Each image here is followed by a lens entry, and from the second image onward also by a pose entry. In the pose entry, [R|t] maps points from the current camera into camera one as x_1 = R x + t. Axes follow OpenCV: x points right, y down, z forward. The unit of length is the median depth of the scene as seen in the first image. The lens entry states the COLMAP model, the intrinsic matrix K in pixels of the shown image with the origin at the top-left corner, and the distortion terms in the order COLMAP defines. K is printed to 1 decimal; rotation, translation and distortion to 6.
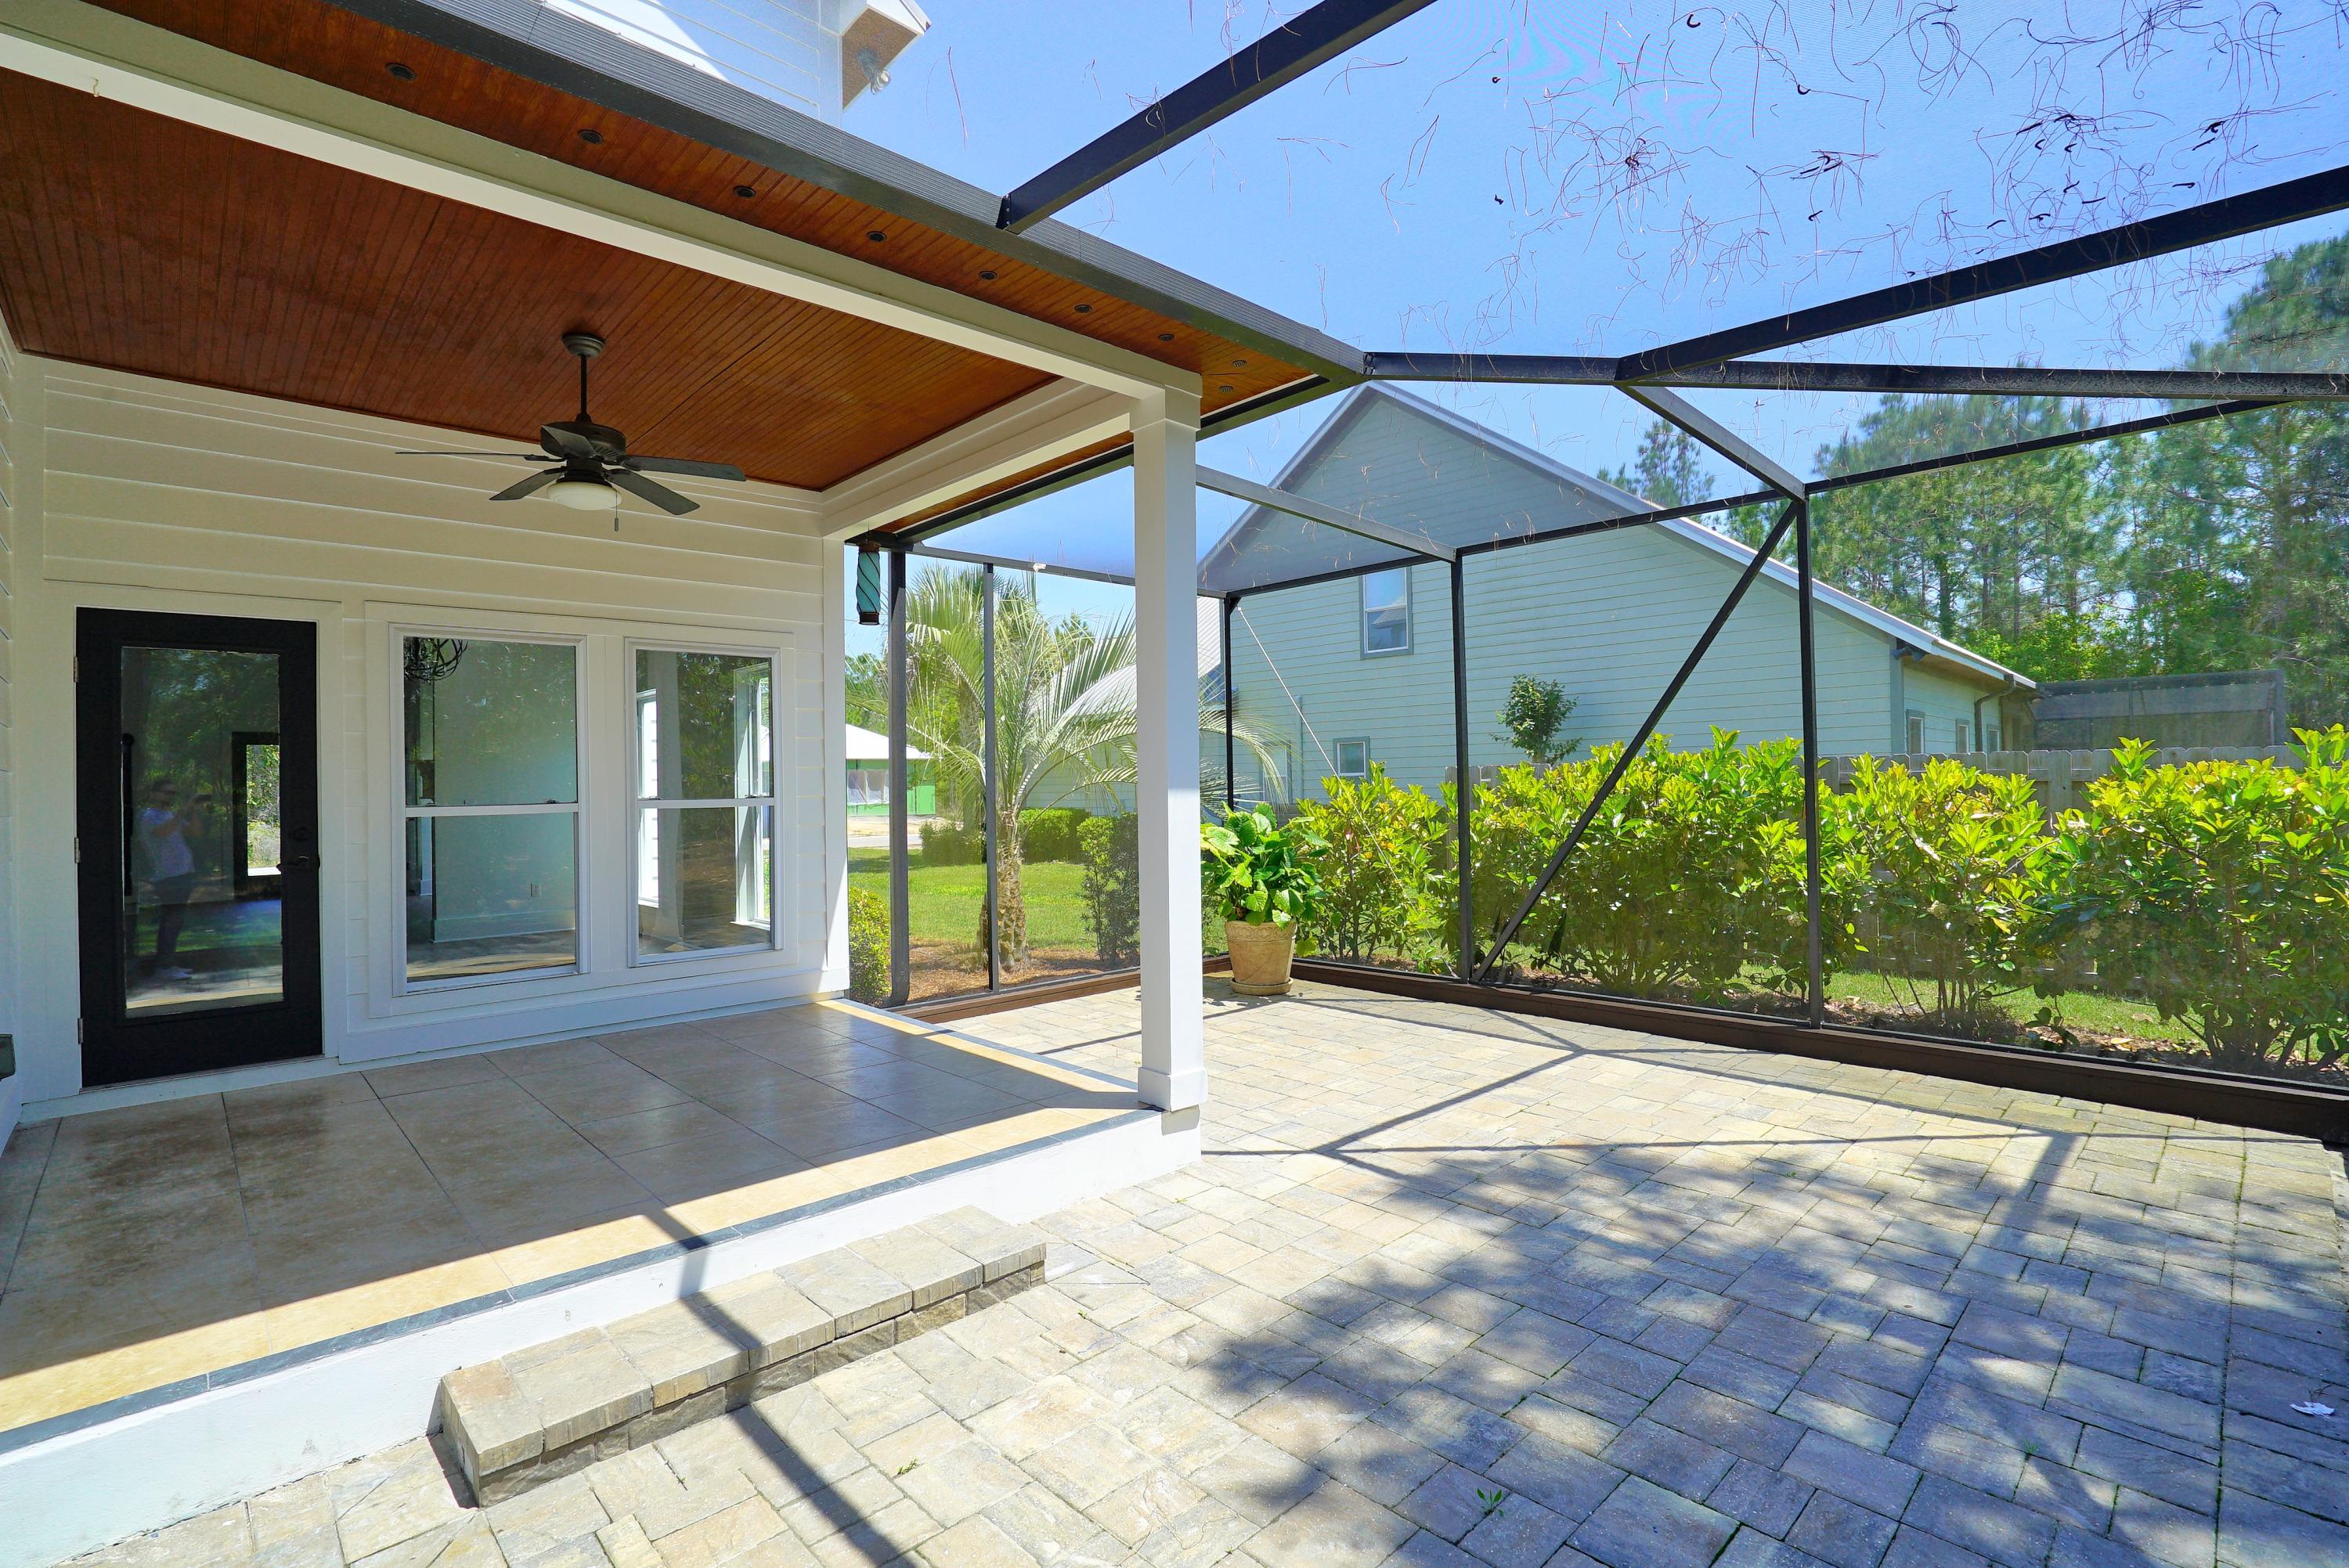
lens RADIAL K [[1081.2, 0, 1165.3], [0, 1081.2, 787.8], [0, 0, 1]] dist [-0.043508, 0.011332]
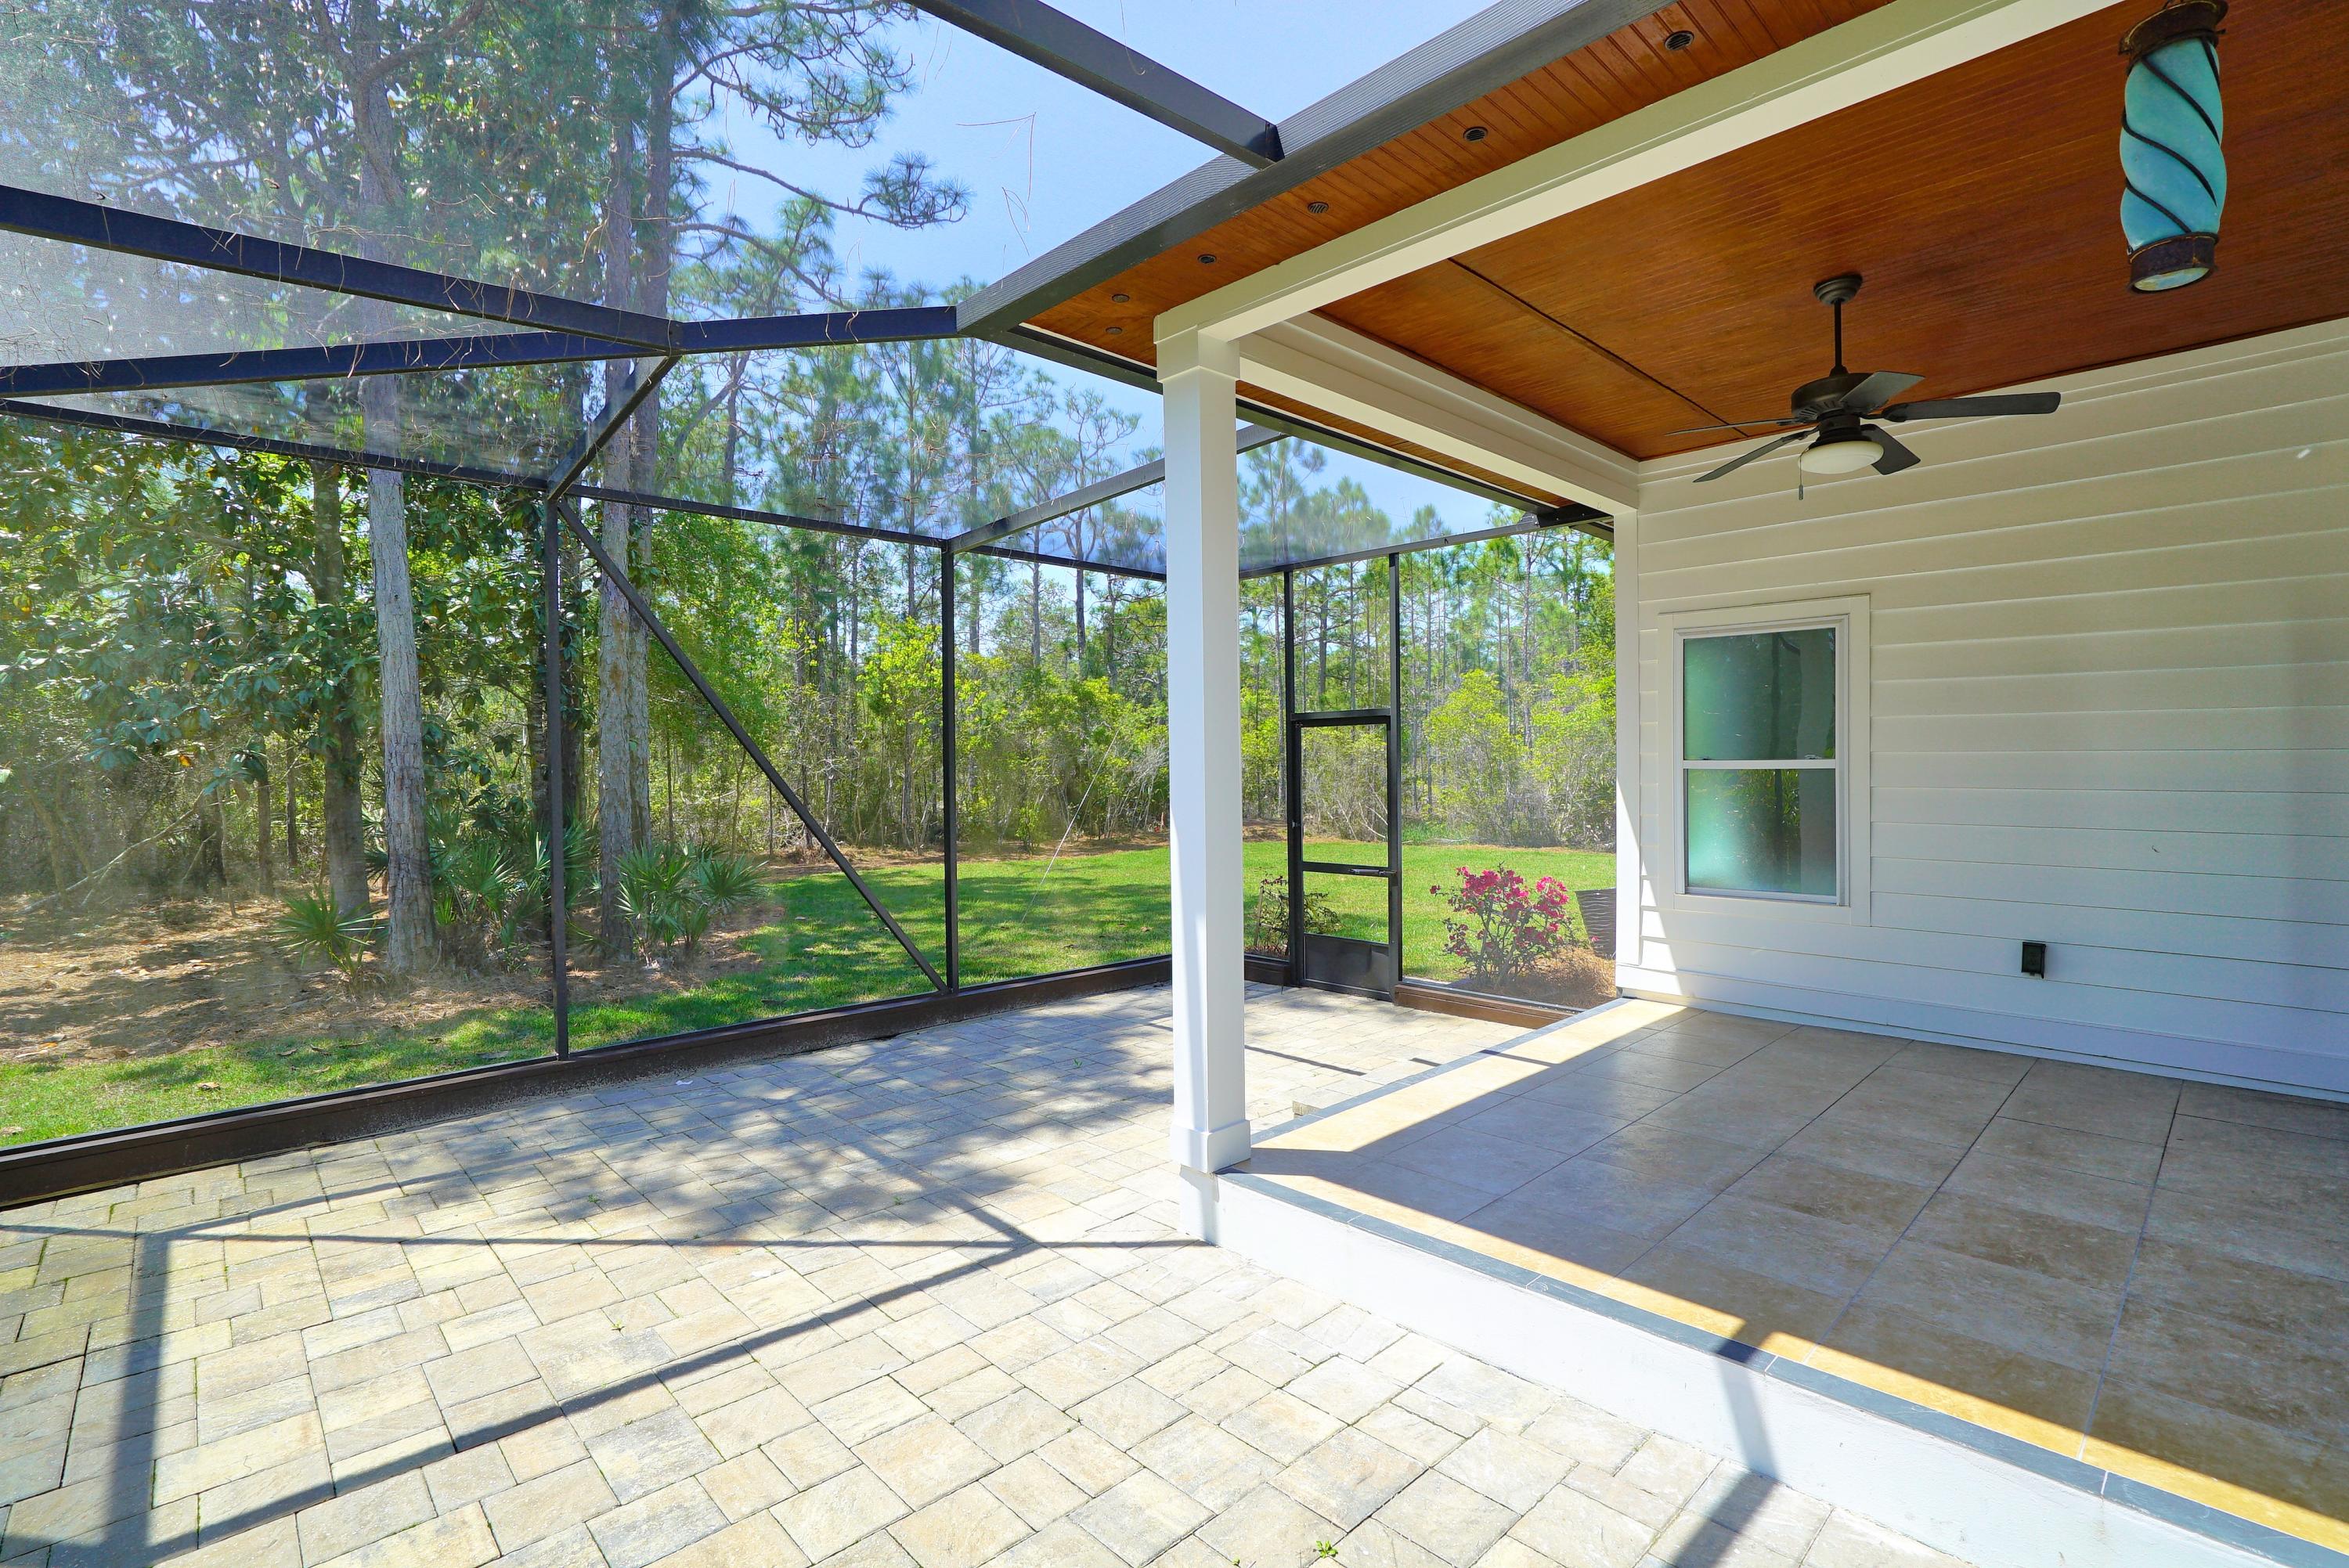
lens RADIAL K [[1081.2, 0, 1168.6], [0, 1081.2, 776.6], [0, 0, 1]] dist [-0.043508, 0.011332]
pose [[-0.999758, 0.020245, 0.008662, 0.035547], [0.020393, 0.999643, 0.017291, -0.047886], [-0.008309, 0.017464, -0.999813, 2.281473]]
